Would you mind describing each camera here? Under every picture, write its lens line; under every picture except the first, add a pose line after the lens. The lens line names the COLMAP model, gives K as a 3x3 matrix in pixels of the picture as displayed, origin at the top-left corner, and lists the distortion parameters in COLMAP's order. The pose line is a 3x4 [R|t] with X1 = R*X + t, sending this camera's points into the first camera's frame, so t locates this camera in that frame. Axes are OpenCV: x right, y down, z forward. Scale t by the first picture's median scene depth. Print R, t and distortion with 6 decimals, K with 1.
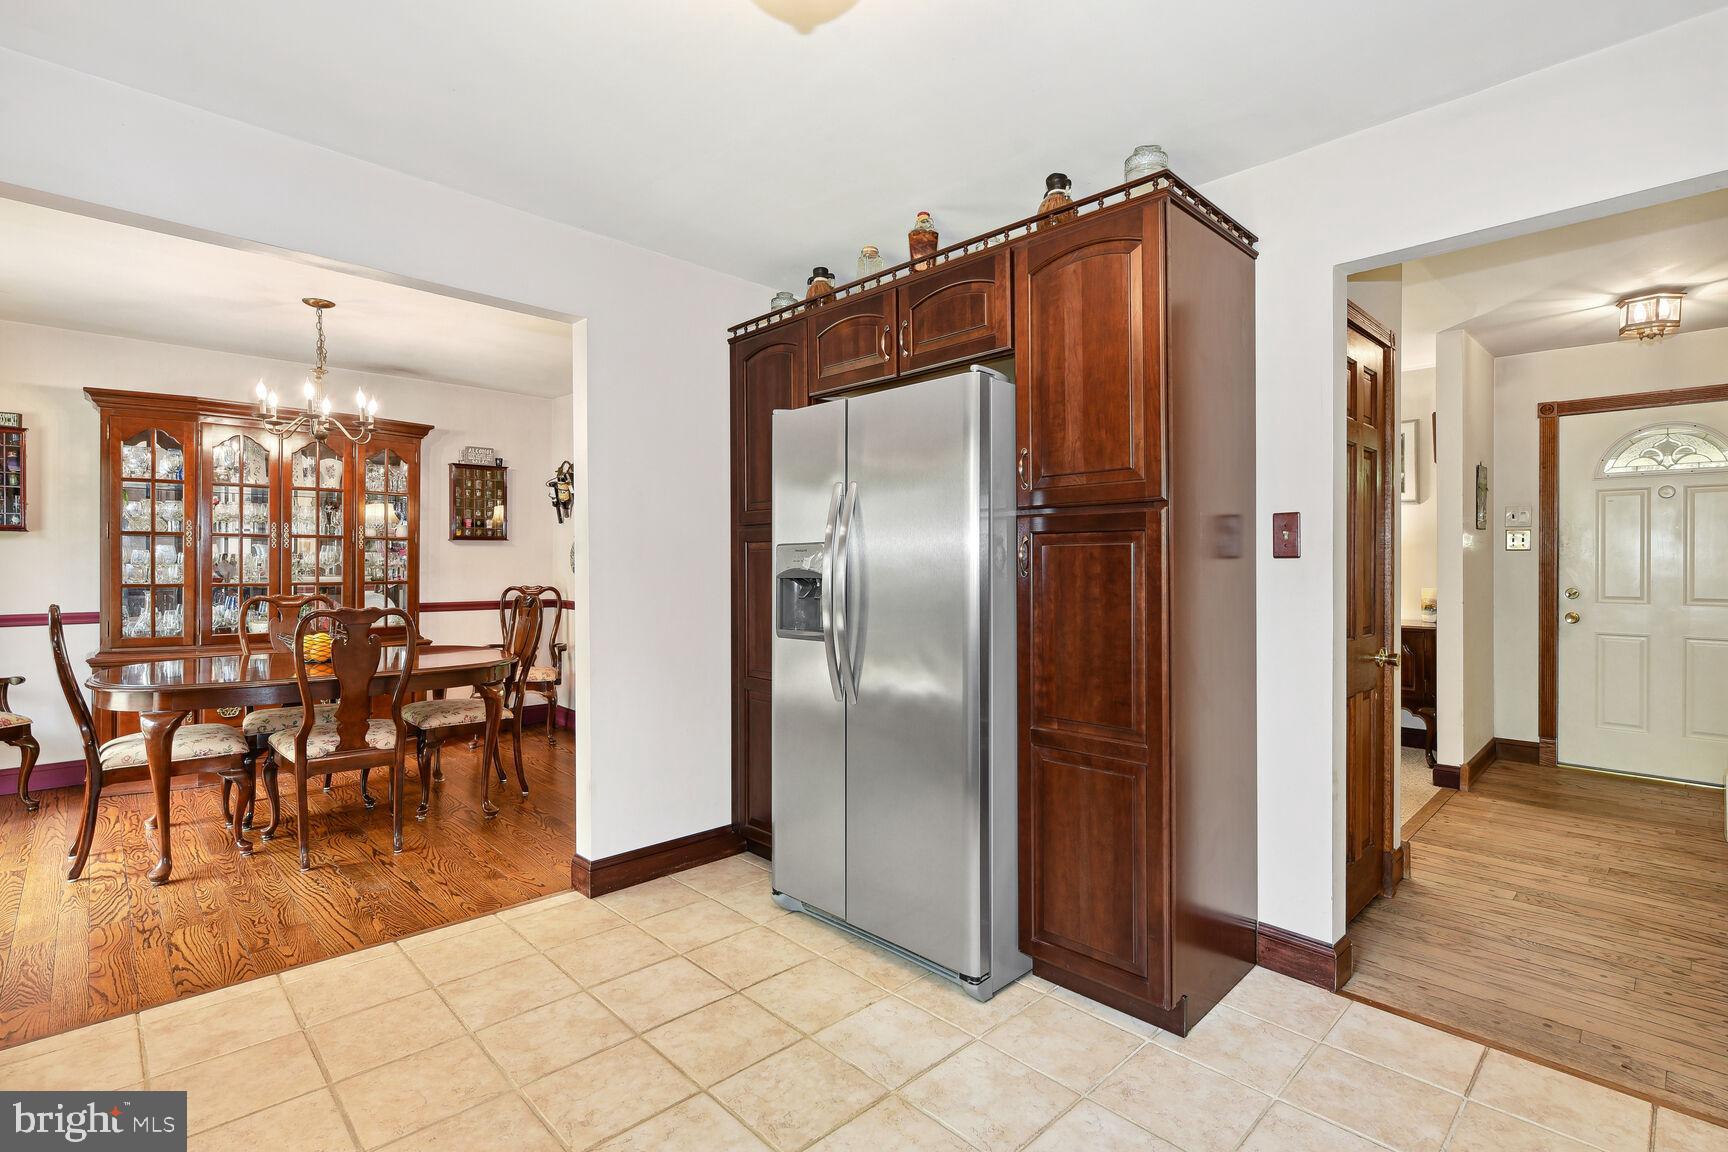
lens RADIAL K [[811.5, 0, 864.0], [0, 811.5, 576.0], [0, 0, 1]] dist [0.002377, 0.000333]
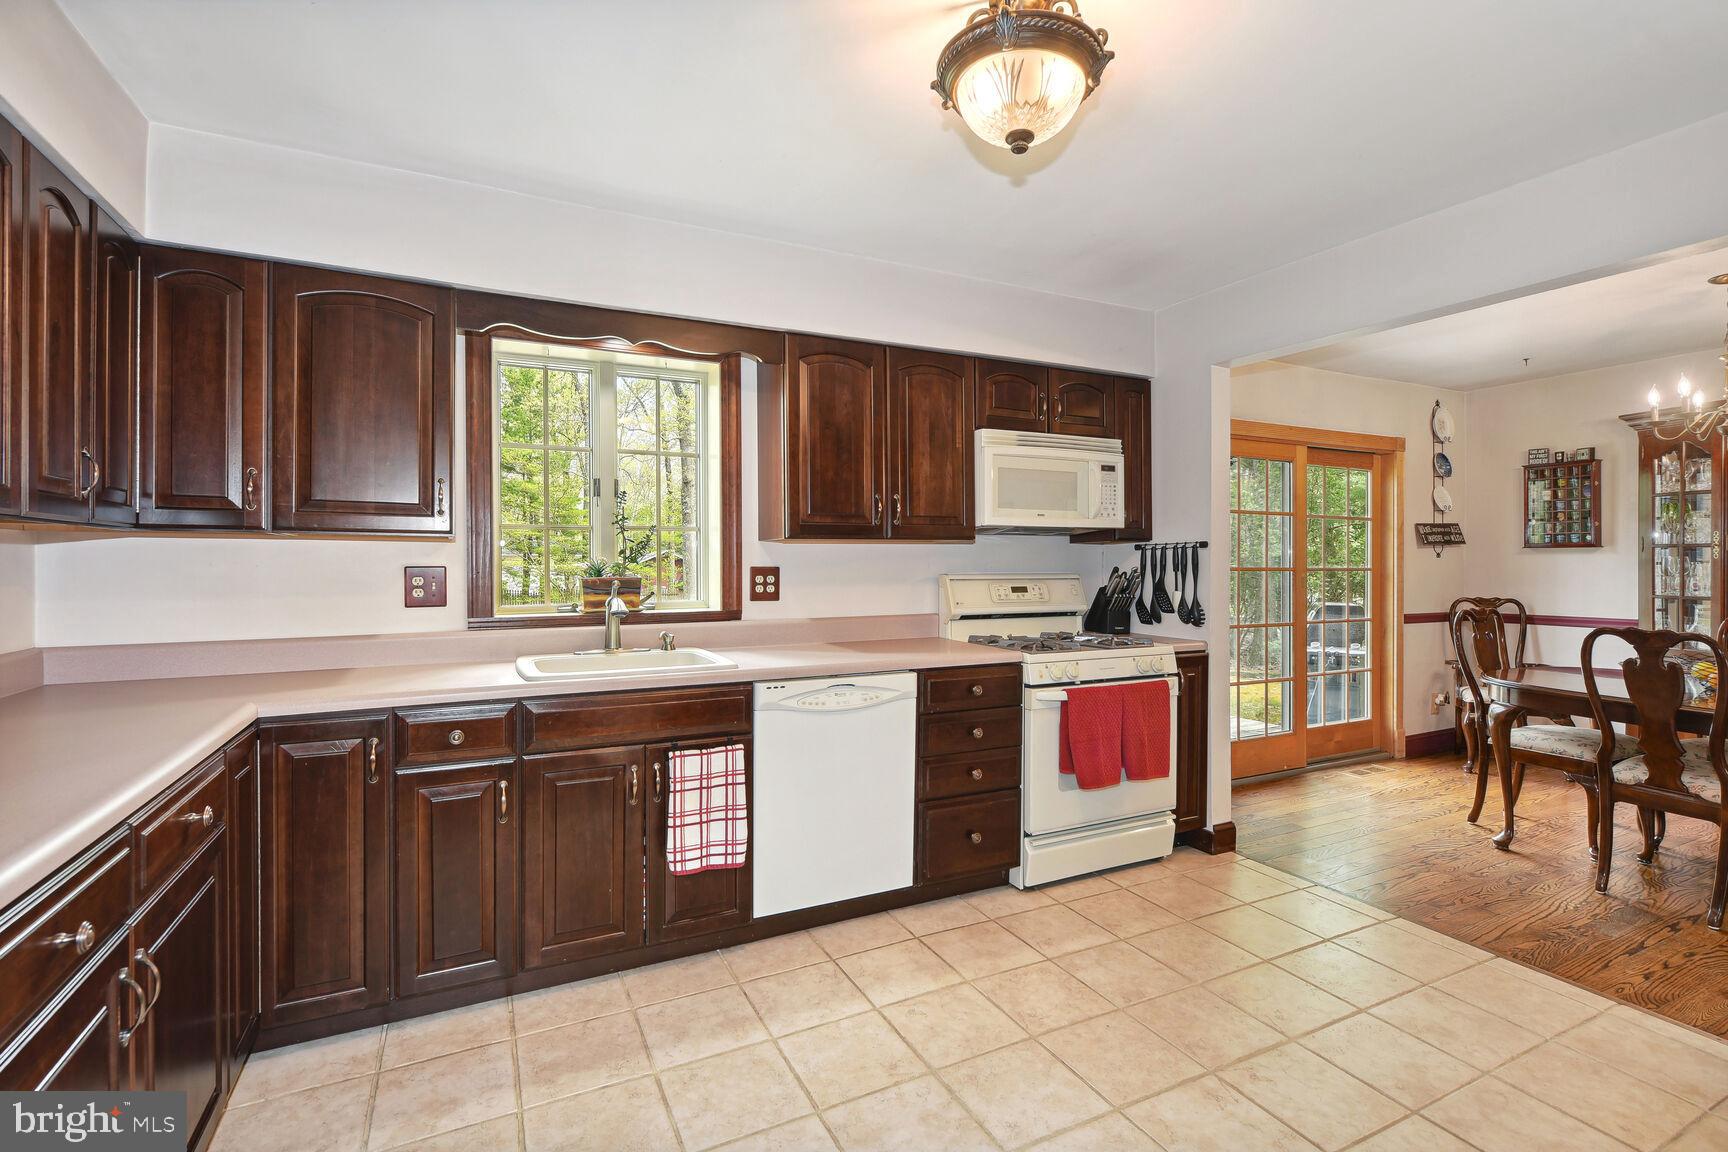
lens RADIAL K [[789.9, 0, 869.2], [0, 789.9, 569.0], [0, 0, 1]] dist [-0.000696, 0.000025]
pose [[-0.306981, -0.005282, -0.951701, 0.532012], [-0.021252, 0.999773, 0.001306, -0.004602], [0.951478, 0.020626, -0.307023, 0.519089]]
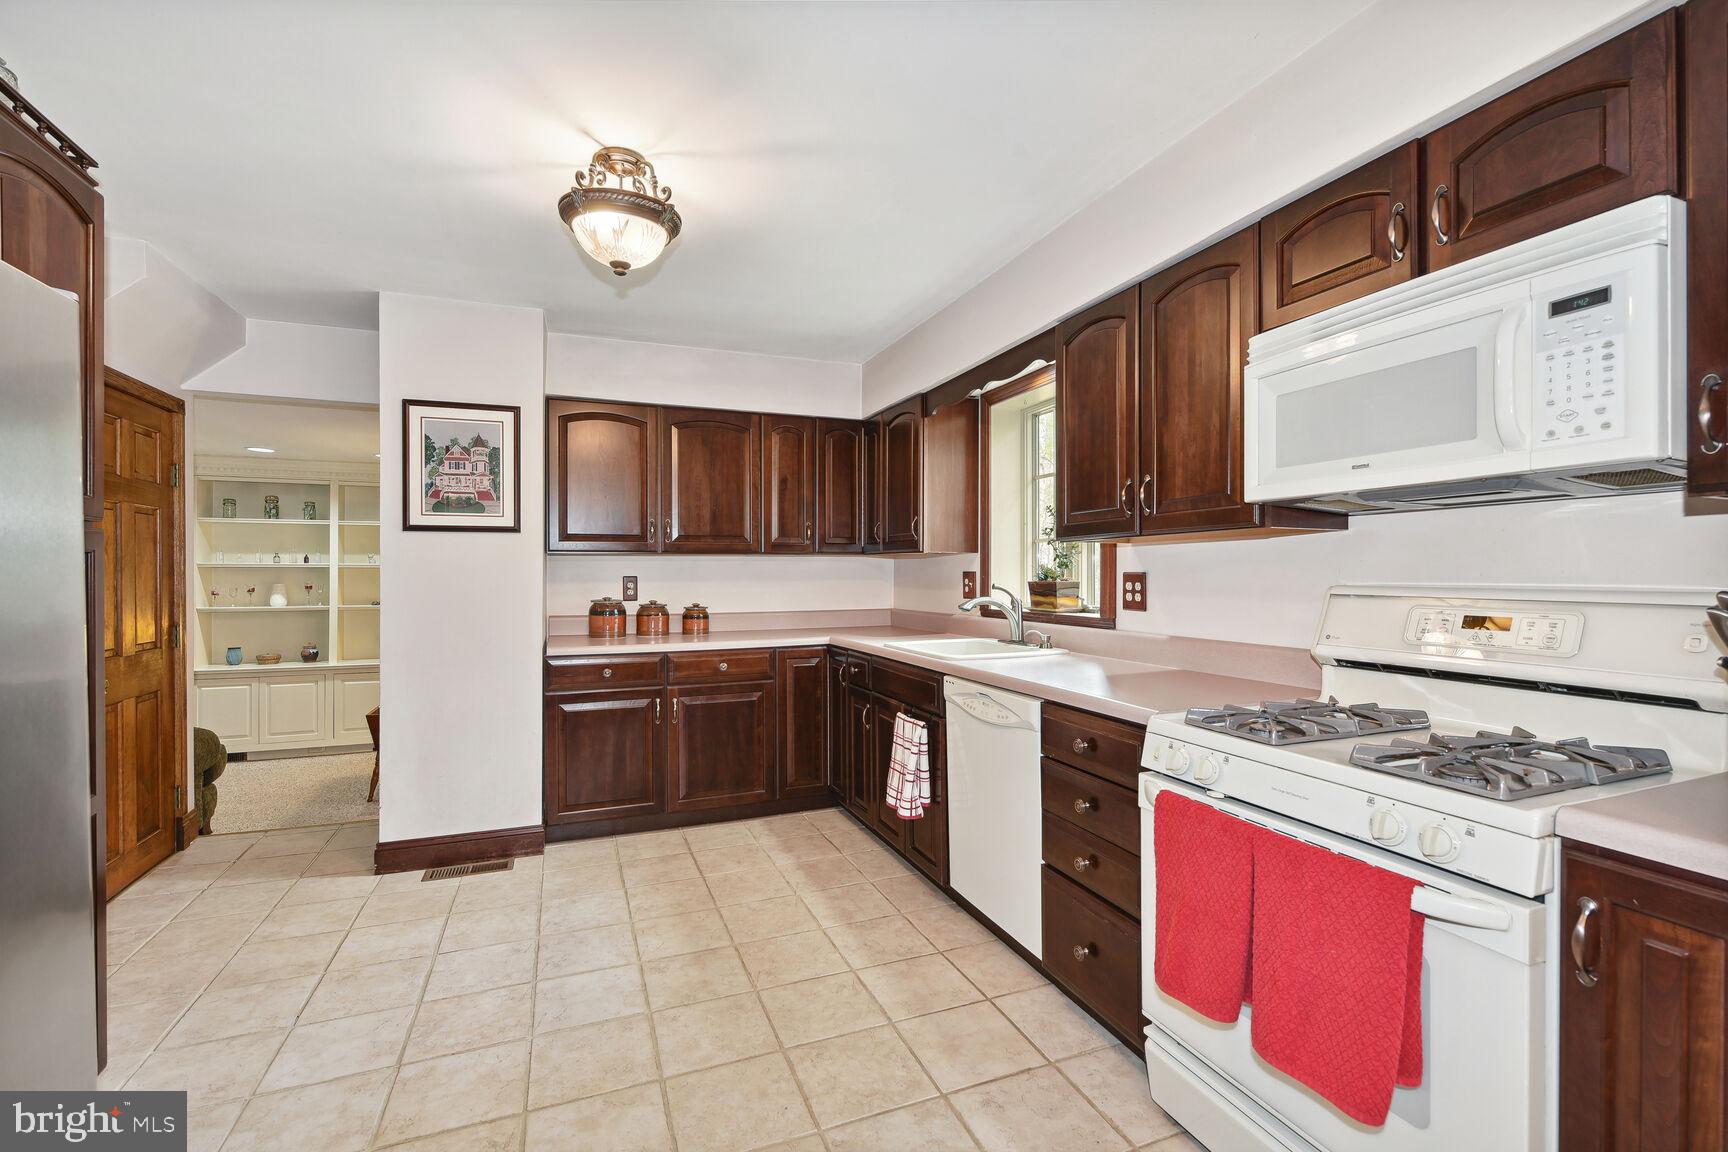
lens RADIAL K [[756.8, 0, 864.0], [0, 756.8, 576.0], [0, 0, 1]] dist [-0.000343, -0.000167]
pose [[-0.922395, -0.012233, 0.386054, 0.097370], [-0.002092, 0.999642, 0.026677, -0.012069], [-0.386242, 0.023799, -0.922090, 0.731600]]
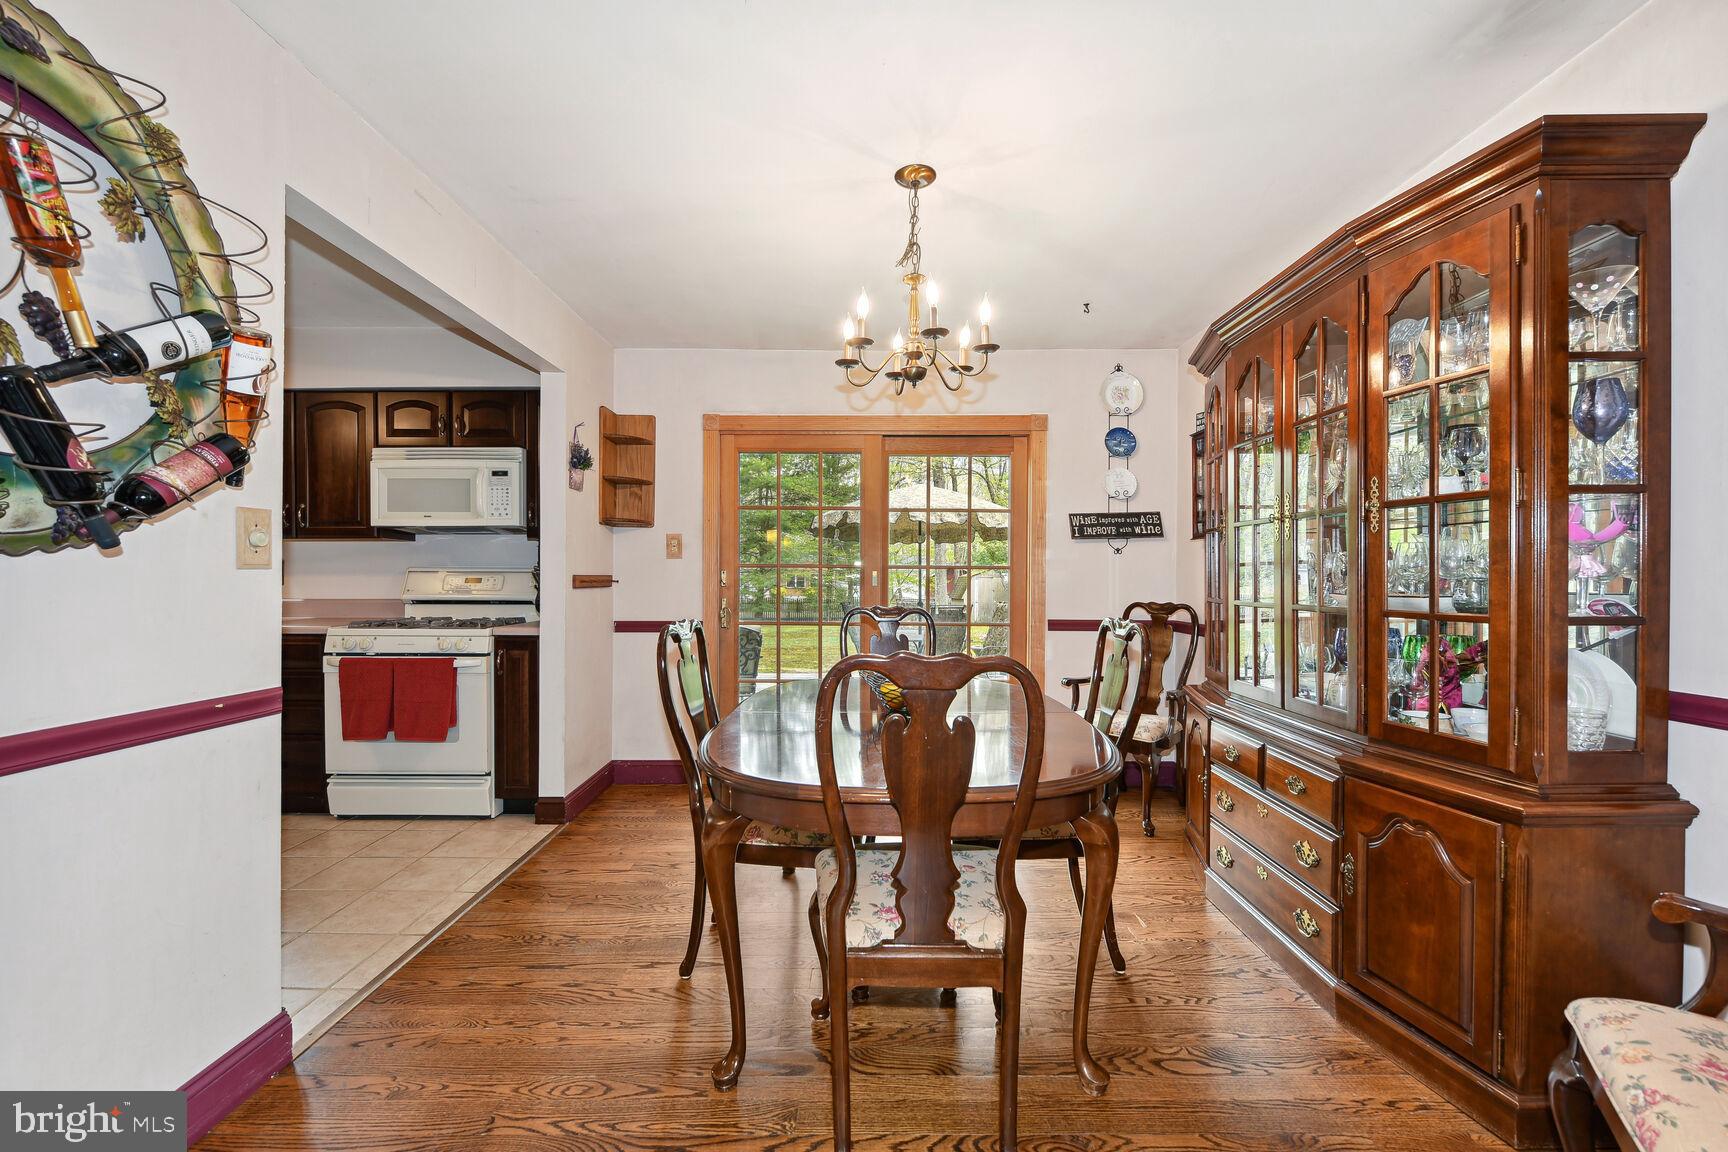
lens RADIAL K [[727.8, 0, 874.9], [0, 727.8, 584.8], [0, 0, 1]] dist [0.000567, -0.000008]
pose [[-0.694423, -0.008560, -0.719516, 0.201814], [-0.023971, 0.999649, 0.011242, -0.003127], [0.719167, 0.025054, -0.694385, 1.064313]]
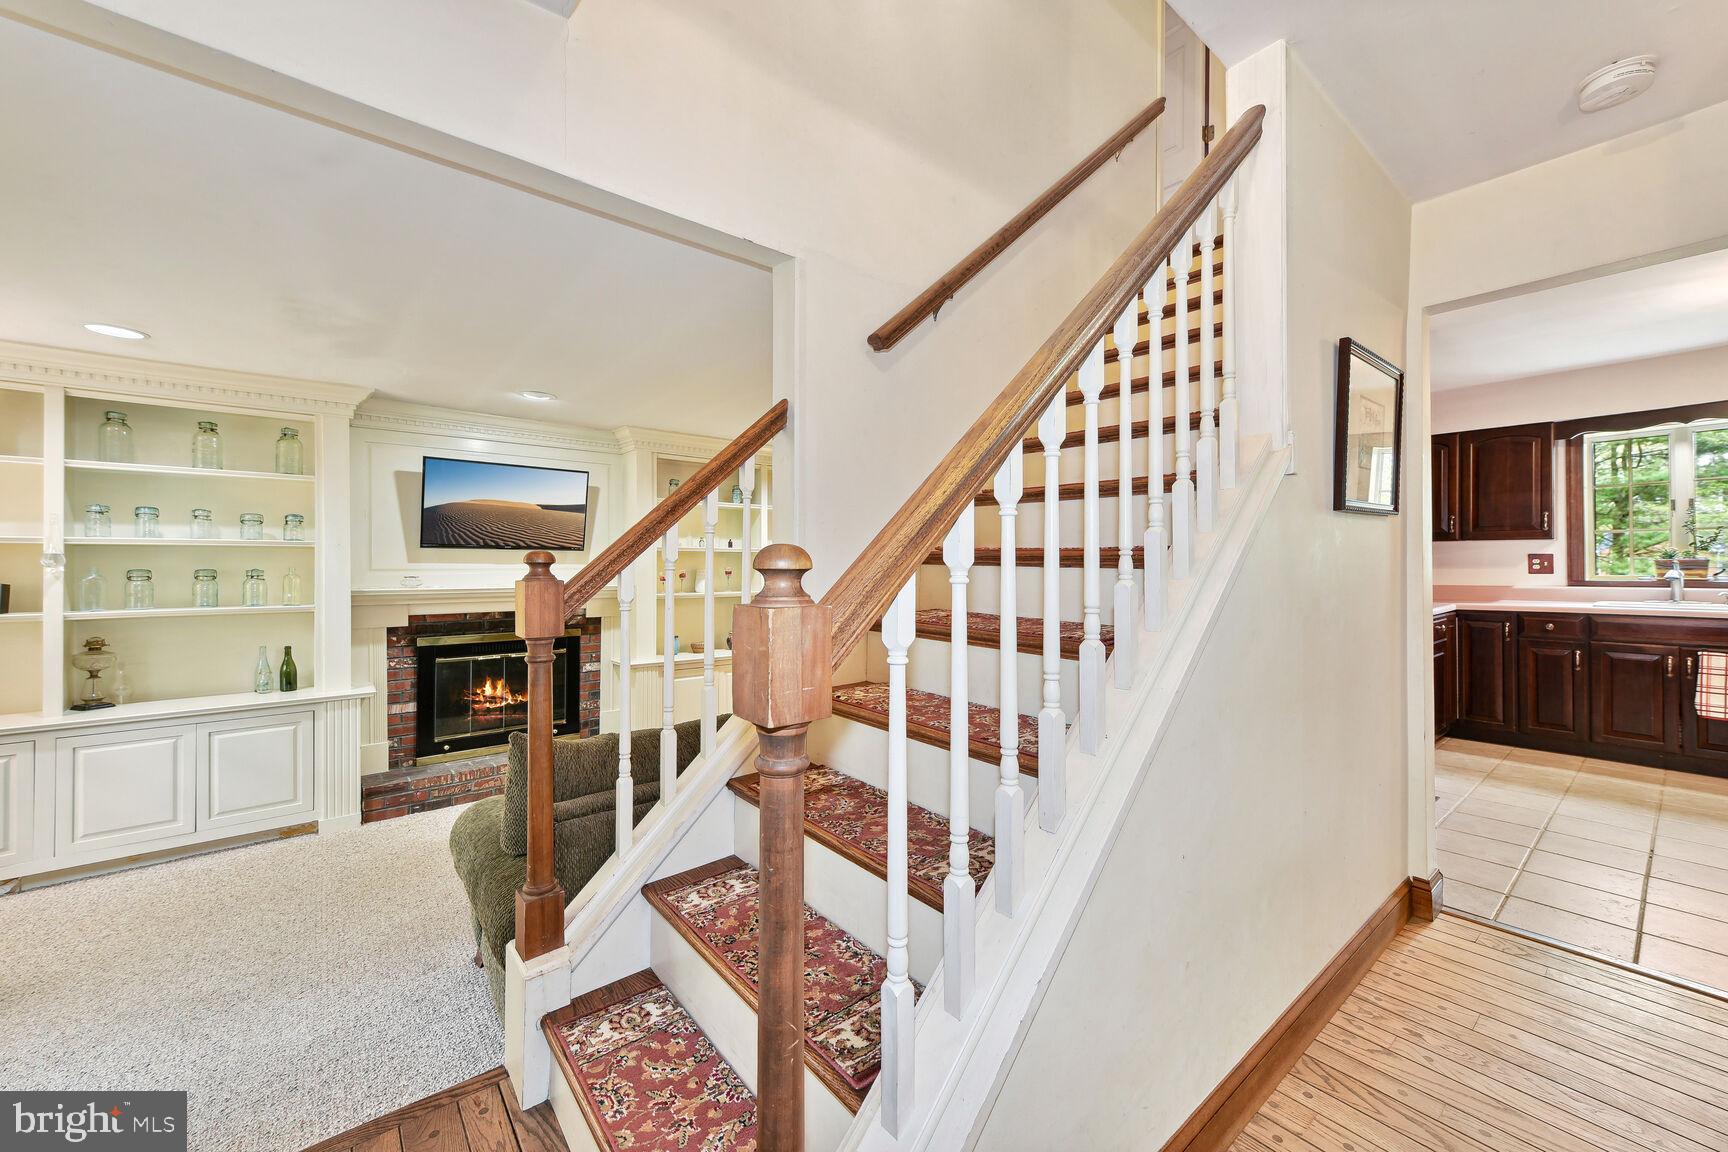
lens RADIAL K [[665.9, 0, 867.8], [0, 665.9, 564.0], [0, 0, 1]] dist [0.011214, 0.000171]
pose [[-0.996413, -0.008509, 0.084198, 0.837376], [-0.006920, 0.999793, 0.019153, 0.000862], [-0.084343, 0.018502, -0.996265, 0.912224]]
